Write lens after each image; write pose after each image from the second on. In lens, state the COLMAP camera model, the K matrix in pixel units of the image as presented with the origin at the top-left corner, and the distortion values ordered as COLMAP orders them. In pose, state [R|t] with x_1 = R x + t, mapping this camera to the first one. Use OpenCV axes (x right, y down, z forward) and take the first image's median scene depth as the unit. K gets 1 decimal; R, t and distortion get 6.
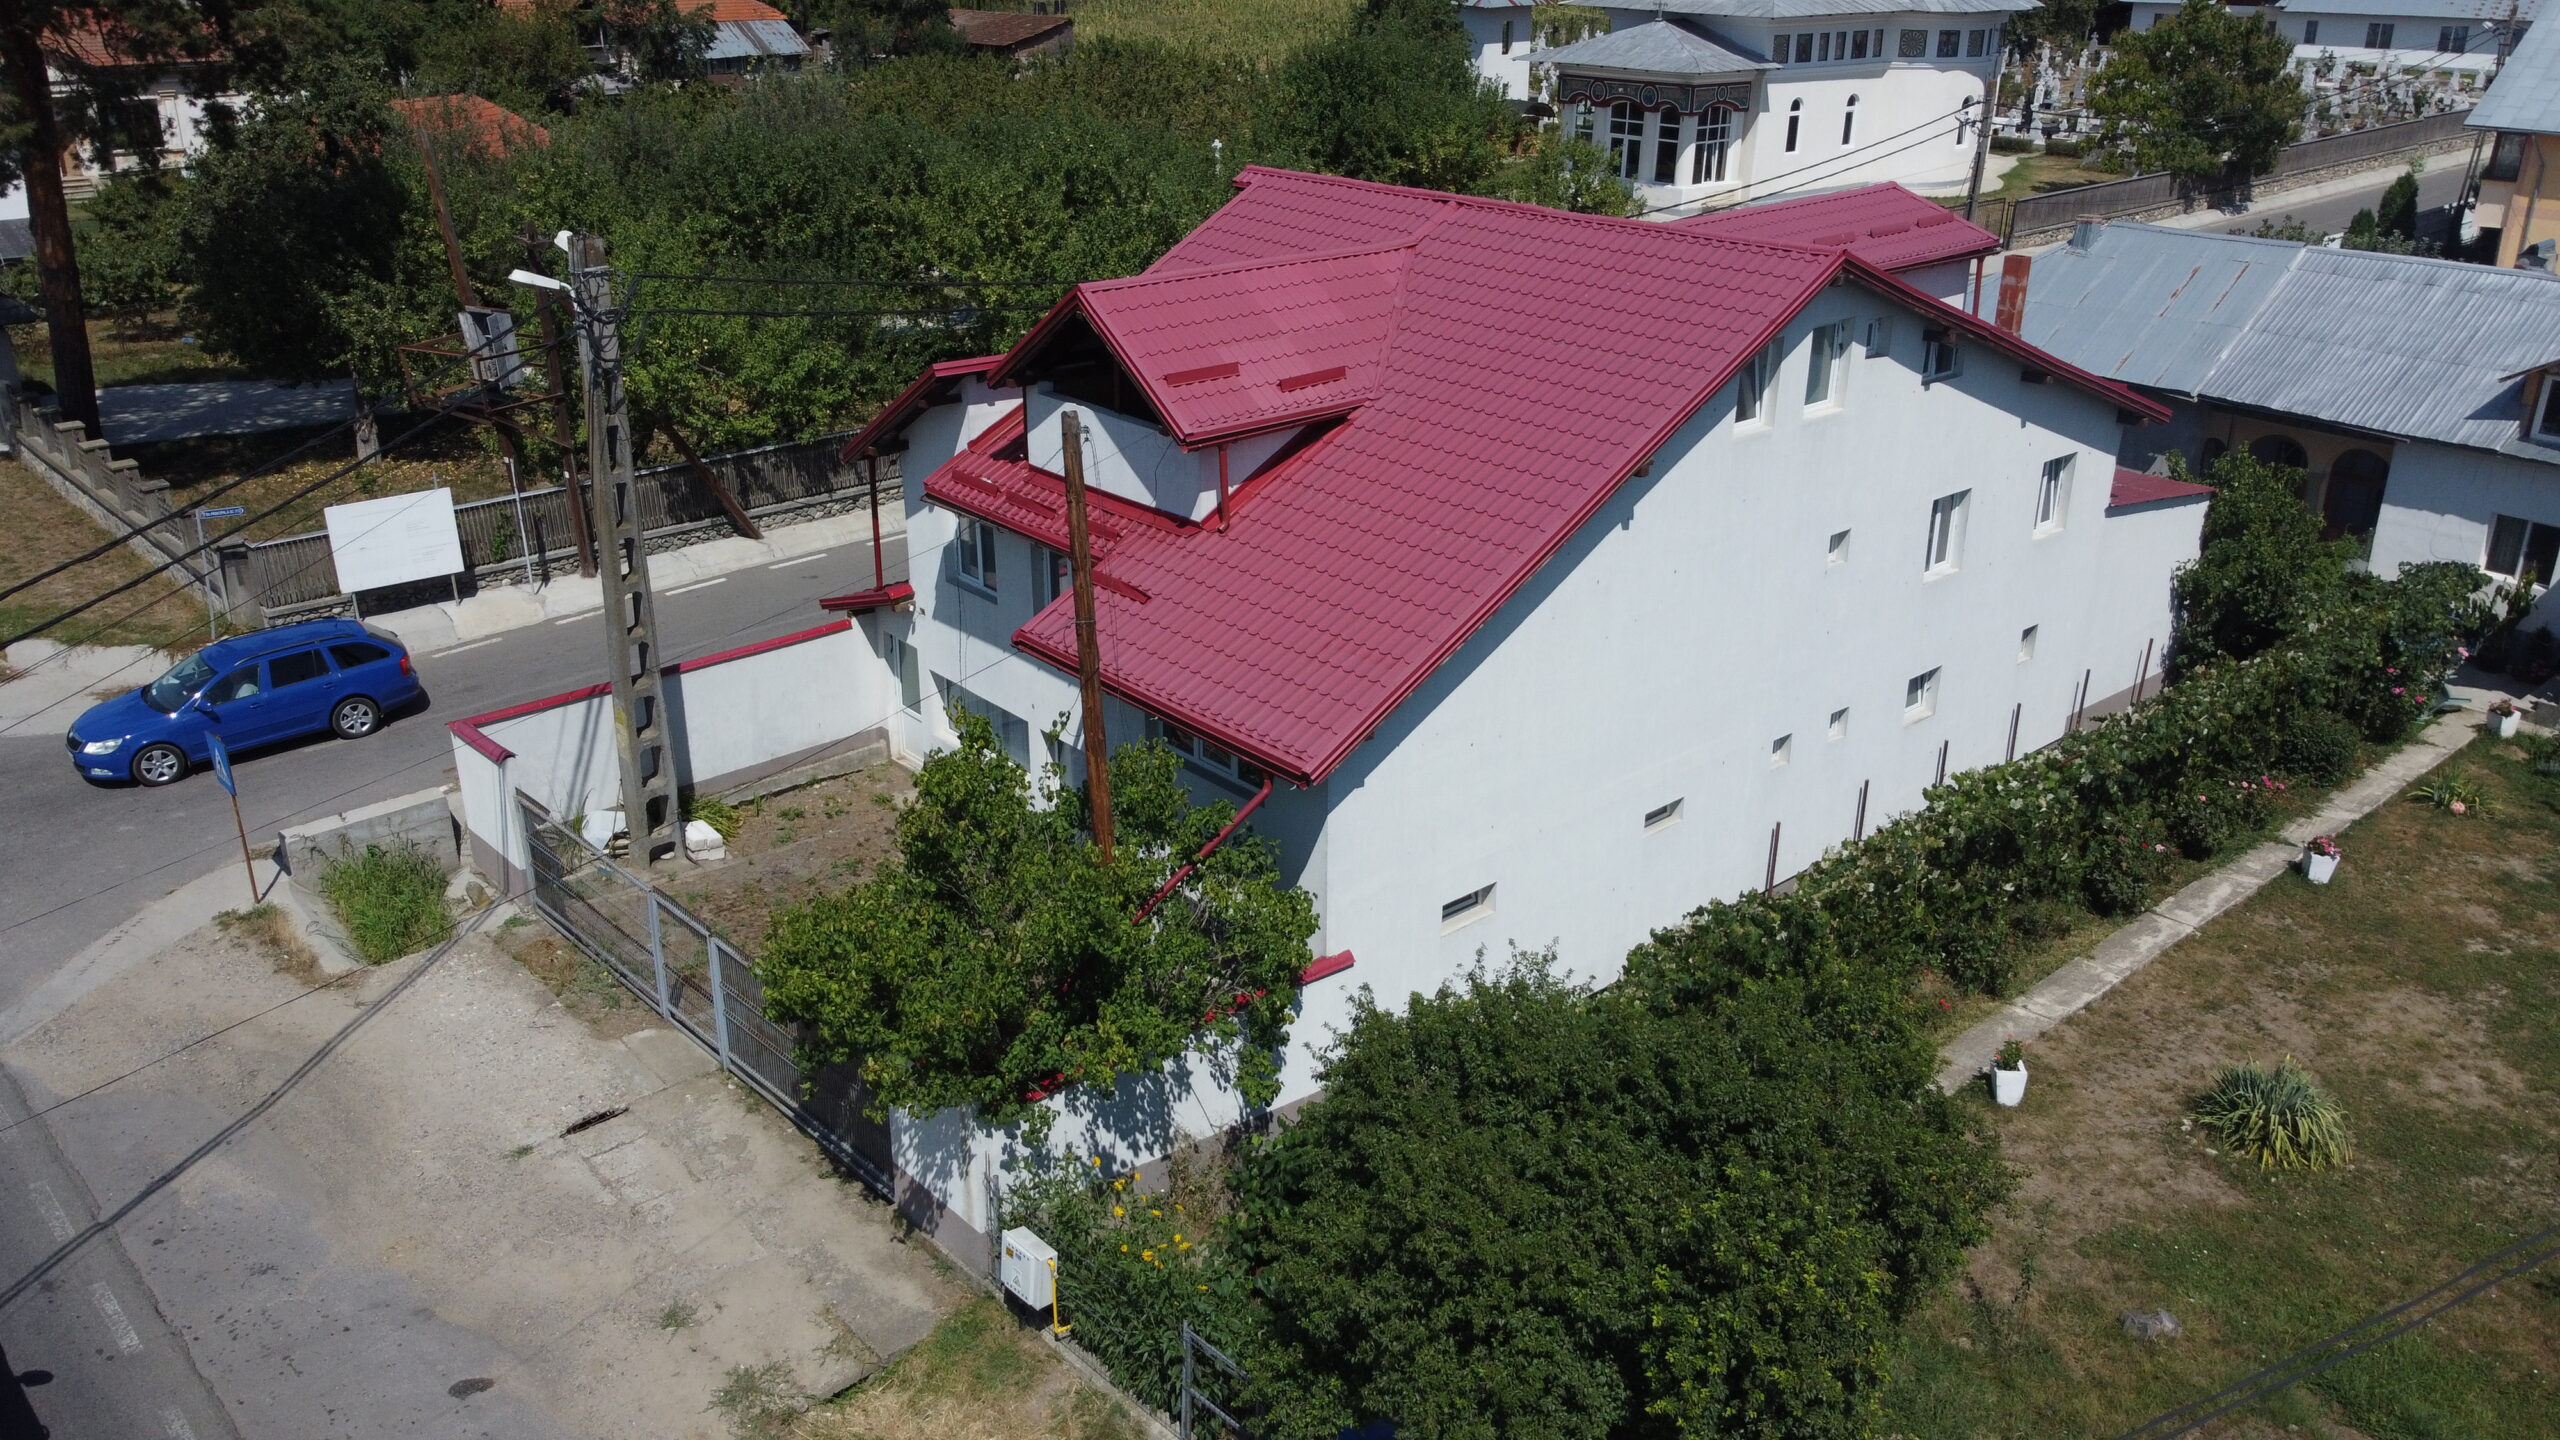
lens RADIAL K [[1928.6, 0, 1263.2], [0, 1928.6, 714.2], [0, 0, 1]] dist [0.008942, -0.013392]
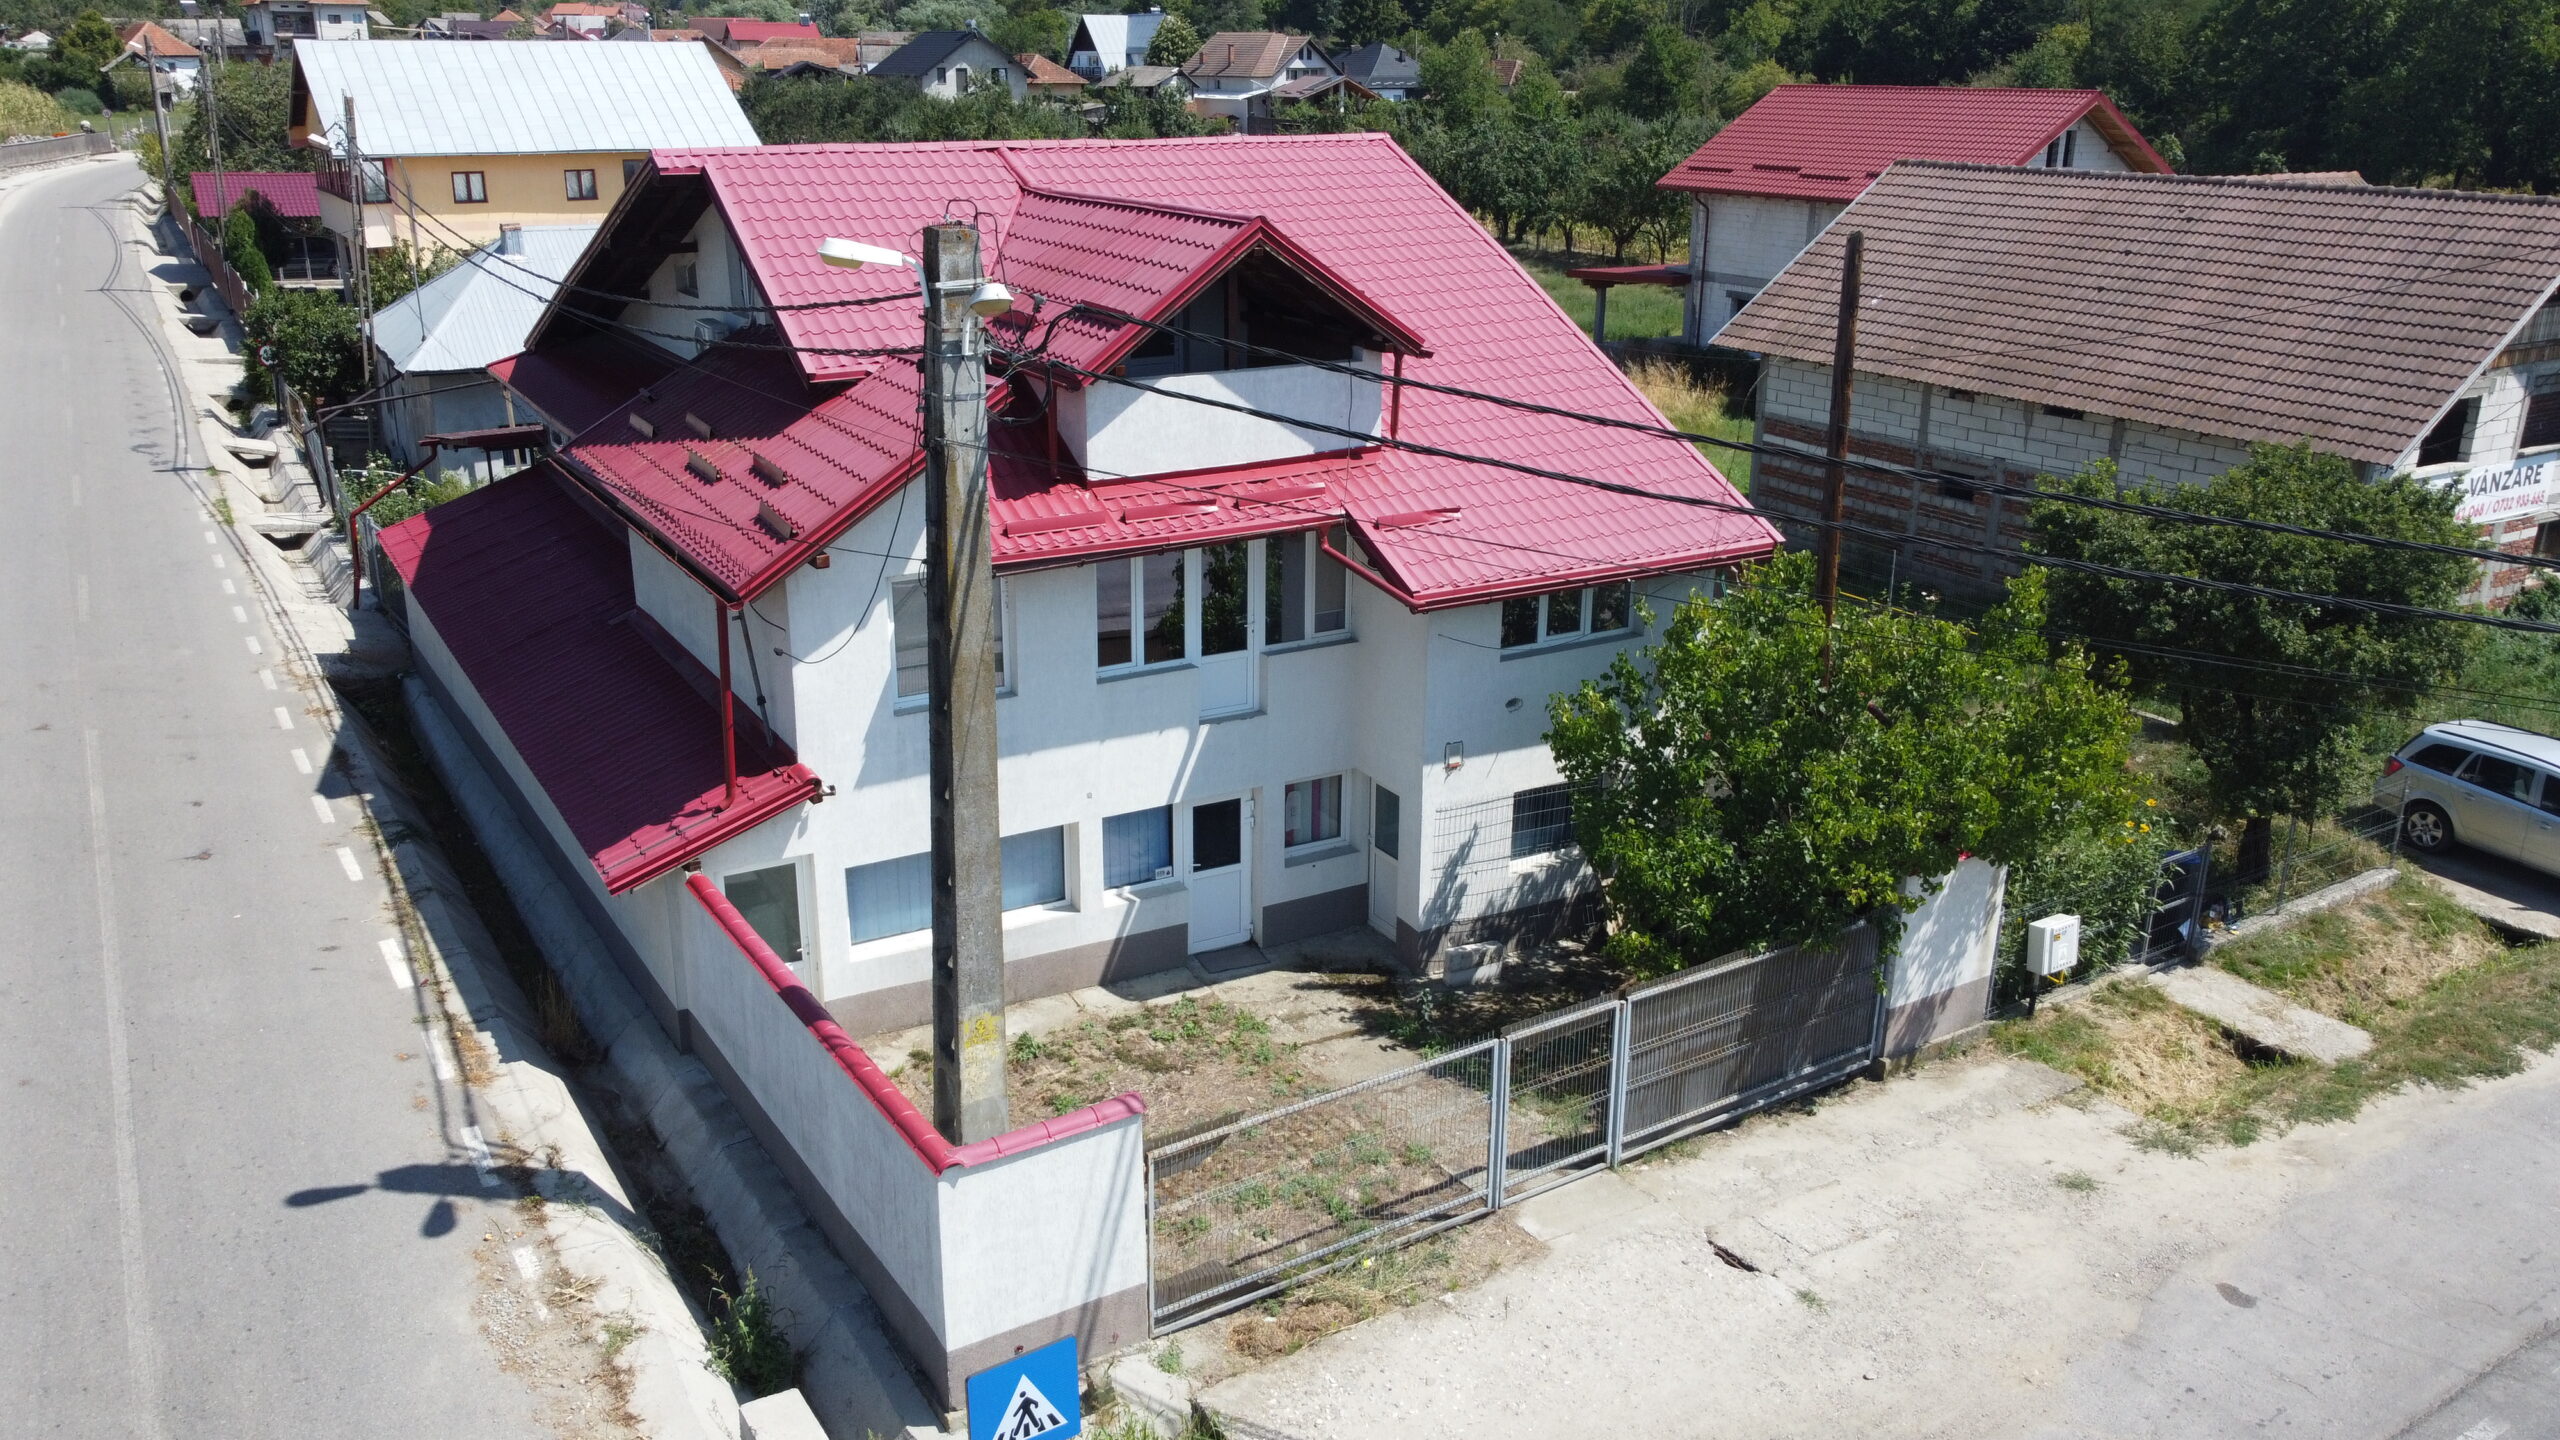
lens RADIAL K [[1928.6, 0, 1287.7], [0, 1928.6, 716.7], [0, 0, 1]] dist [0.008942, -0.013392]
pose [[0.175757, -0.314914, 0.932705, -0.727854], [0.367131, 0.900069, 0.234713, -0.166064], [-0.913414, 0.301172, 0.273808, 0.615342]]
